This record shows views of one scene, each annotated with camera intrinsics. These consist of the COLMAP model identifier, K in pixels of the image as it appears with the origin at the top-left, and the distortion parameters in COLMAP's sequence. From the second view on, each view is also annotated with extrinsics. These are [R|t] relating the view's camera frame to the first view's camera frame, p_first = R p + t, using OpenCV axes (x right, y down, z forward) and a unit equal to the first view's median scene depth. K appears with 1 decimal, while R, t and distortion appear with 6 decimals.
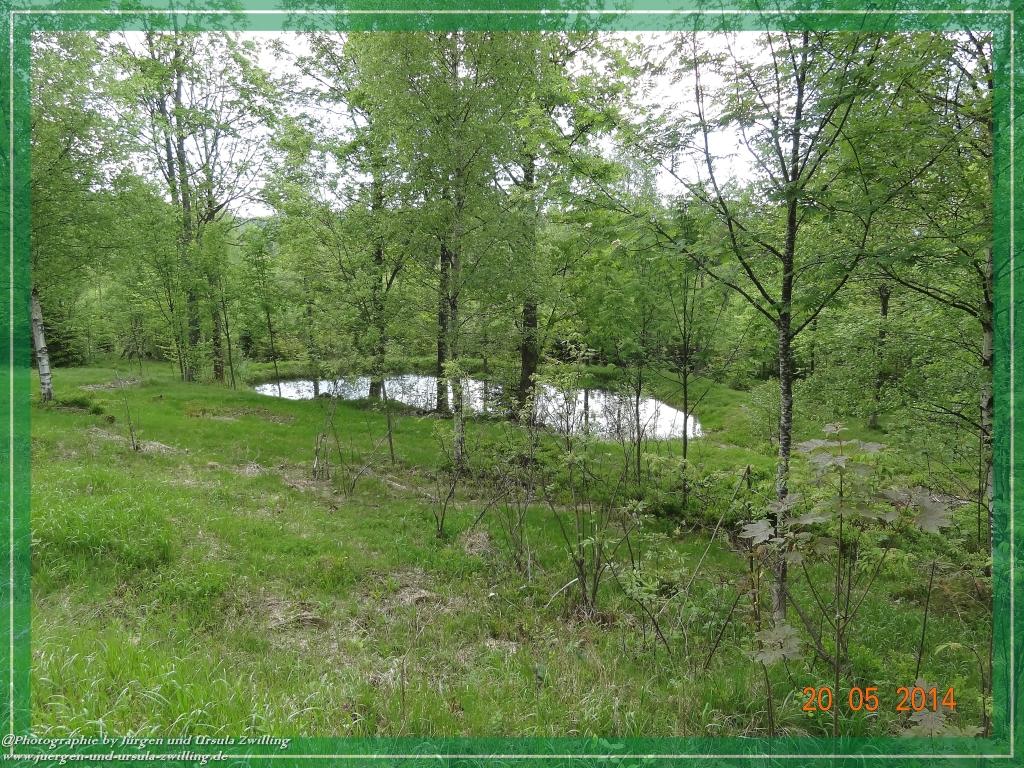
lens RADIAL K [[5377.8, 0, 670.5], [0, 5377.8, 416.5], [0, 0, 1]] dist [0.622710, 0.000000]
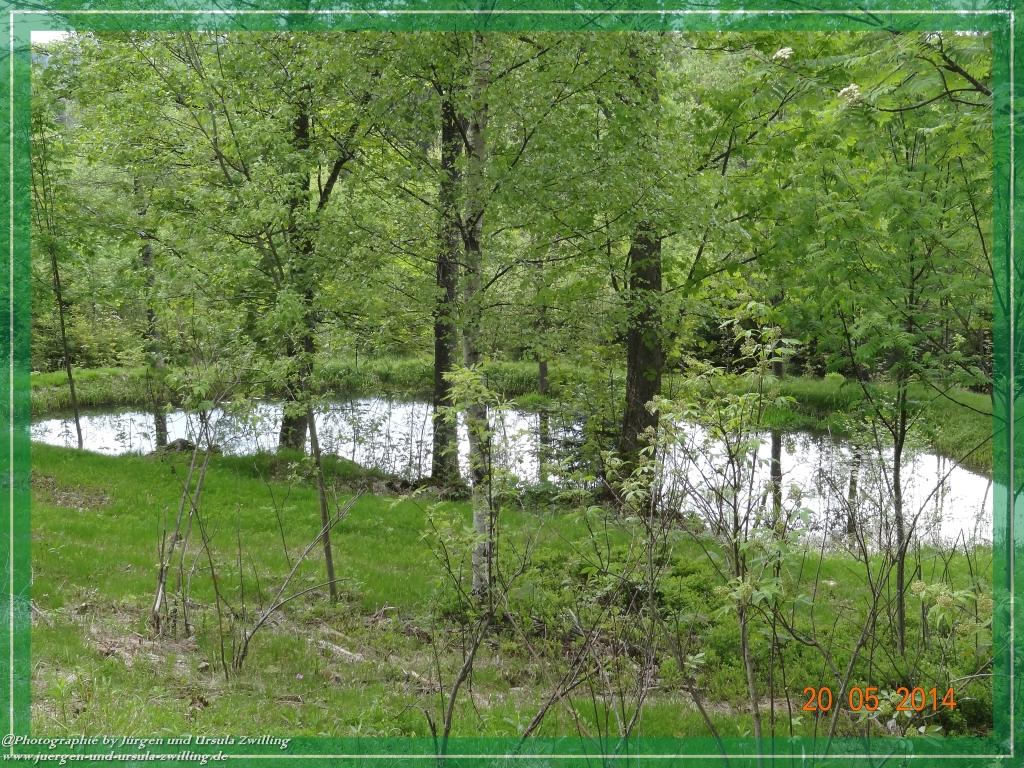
lens RADIAL K [[5377.8, 0, 507.4], [0, 5377.8, 387.5], [0, 0, 1]] dist [0.622710, 0.000000]
pose [[0.999531, -0.001318, -0.030609, -0.023991], [0.001197, 0.999991, -0.003993, -0.006926], [0.030614, 0.003955, 0.999523, 0.563548]]
